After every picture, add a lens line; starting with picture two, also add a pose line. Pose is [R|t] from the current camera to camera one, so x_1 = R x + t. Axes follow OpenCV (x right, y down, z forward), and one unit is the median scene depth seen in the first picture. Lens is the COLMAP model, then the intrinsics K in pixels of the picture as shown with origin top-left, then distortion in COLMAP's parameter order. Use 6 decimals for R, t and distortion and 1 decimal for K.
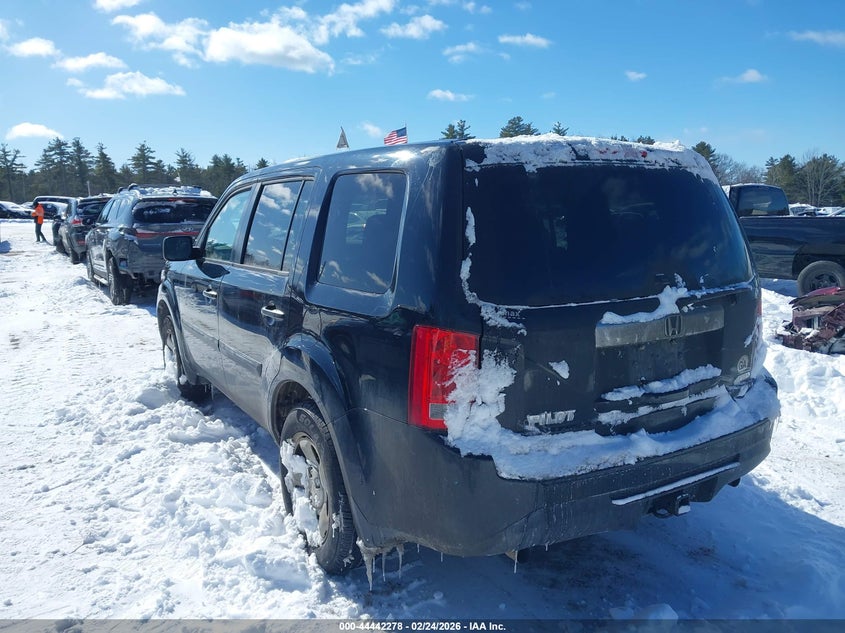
lens RADIAL K [[667.5, 0, 422.5], [0, 667.5, 316.5], [0, 0, 1]] dist [-0.002781, -0.003739]
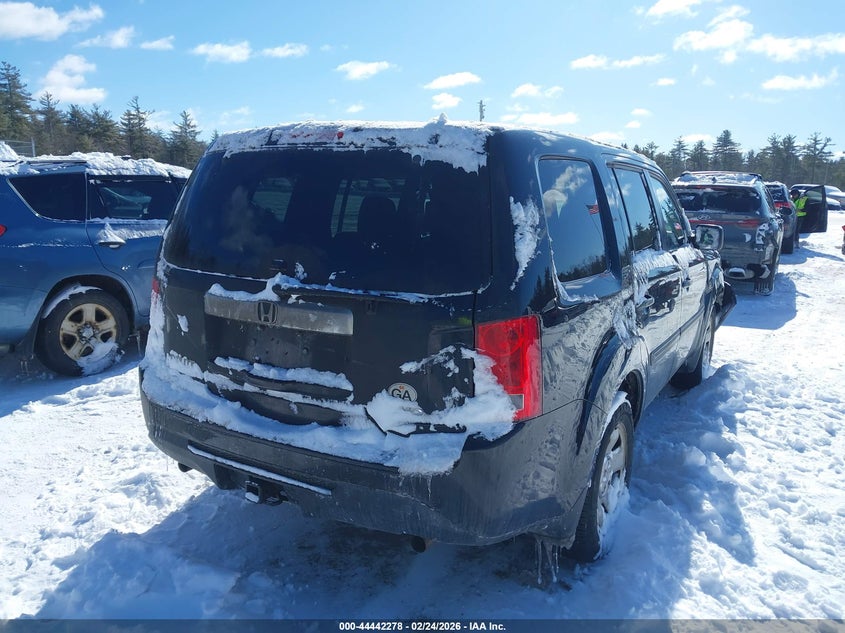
lens RADIAL K [[667.5, 0, 422.5], [0, 667.5, 316.5], [0, 0, 1]] dist [-0.002781, -0.003739]
pose [[0.484791, 0.185214, -0.854795, 1.305414], [-0.170960, 0.978536, 0.115067, -0.129722], [0.857759, 0.090352, 0.506049, 0.687141]]
